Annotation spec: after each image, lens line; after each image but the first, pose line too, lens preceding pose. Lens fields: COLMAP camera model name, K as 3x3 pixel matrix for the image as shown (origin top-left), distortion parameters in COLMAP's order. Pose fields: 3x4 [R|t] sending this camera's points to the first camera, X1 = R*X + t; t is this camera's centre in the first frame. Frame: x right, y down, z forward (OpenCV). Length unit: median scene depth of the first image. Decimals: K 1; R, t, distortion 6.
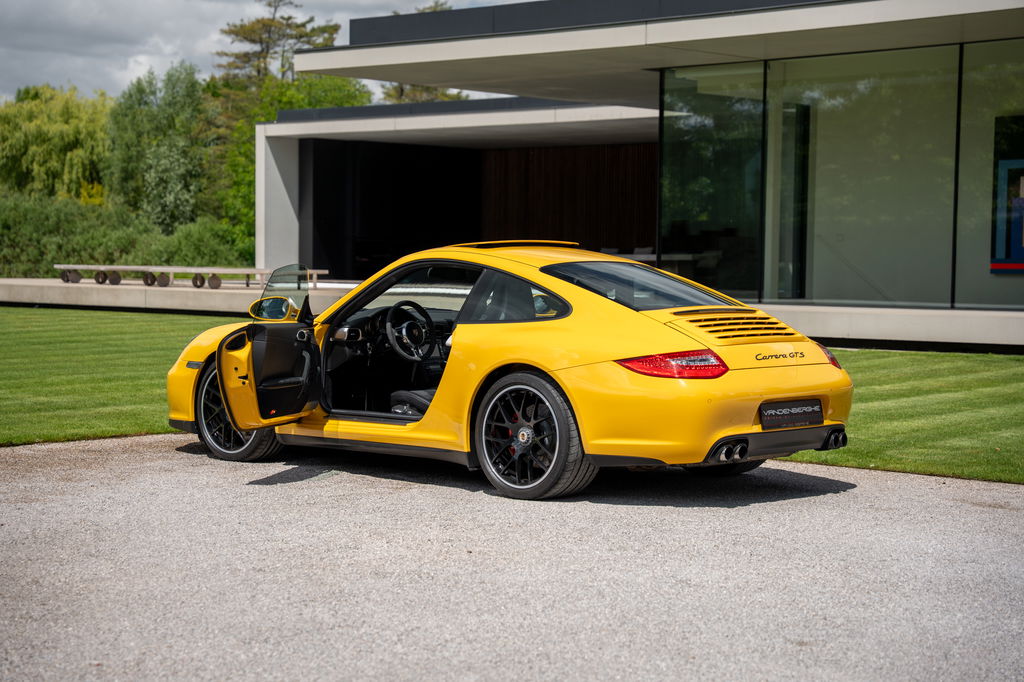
lens RADIAL K [[1977.6, 0, 512.0], [0, 1977.6, 341.0], [0, 0, 1]] dist [0.301168, 0.262153]
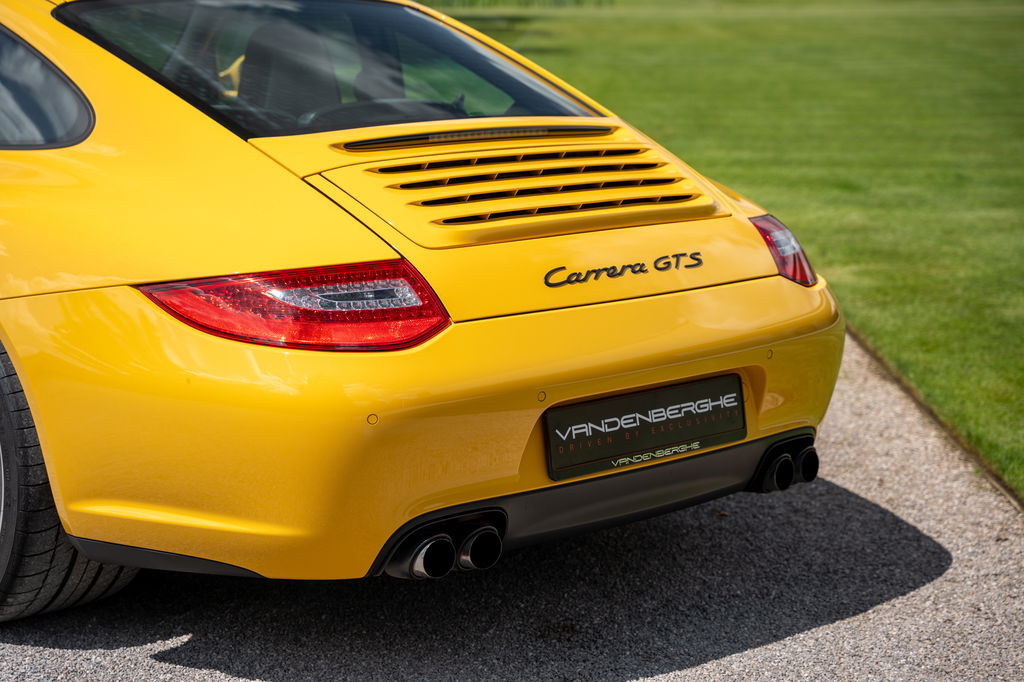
lens RADIAL K [[1977.6, 0, 512.0], [0, 1977.6, 341.0], [0, 0, 1]] dist [0.301168, 0.262153]
pose [[0.995431, 0.034182, -0.089151, 0.065652], [-0.020558, 0.988550, 0.149488, -0.015256], [0.093240, -0.146973, 0.984736, 0.281221]]
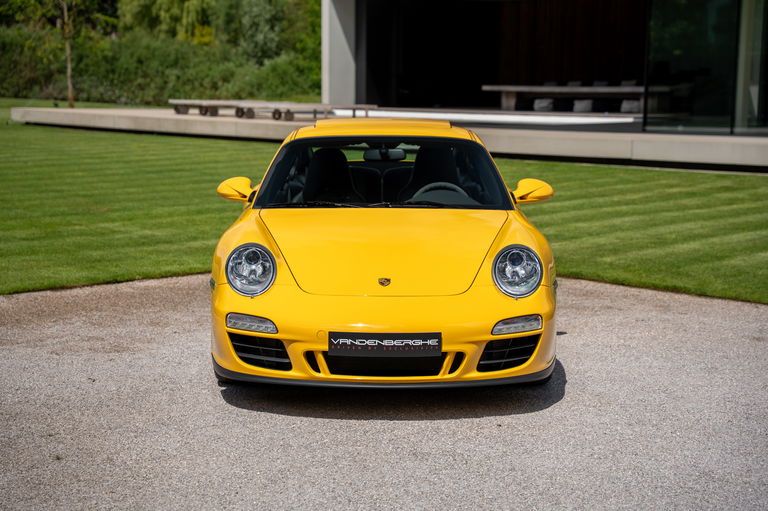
lens RADIAL K [[1483.2, 0, 384.0], [0, 1483.2, 255.5], [0, 0, 1]] dist [0.301168, 0.262153]
pose [[0.996009, 0.005366, -0.089089, -0.004355], [0.001581, 0.996974, 0.077720, -0.019059], [0.089236, -0.077551, 0.992987, 0.067905]]
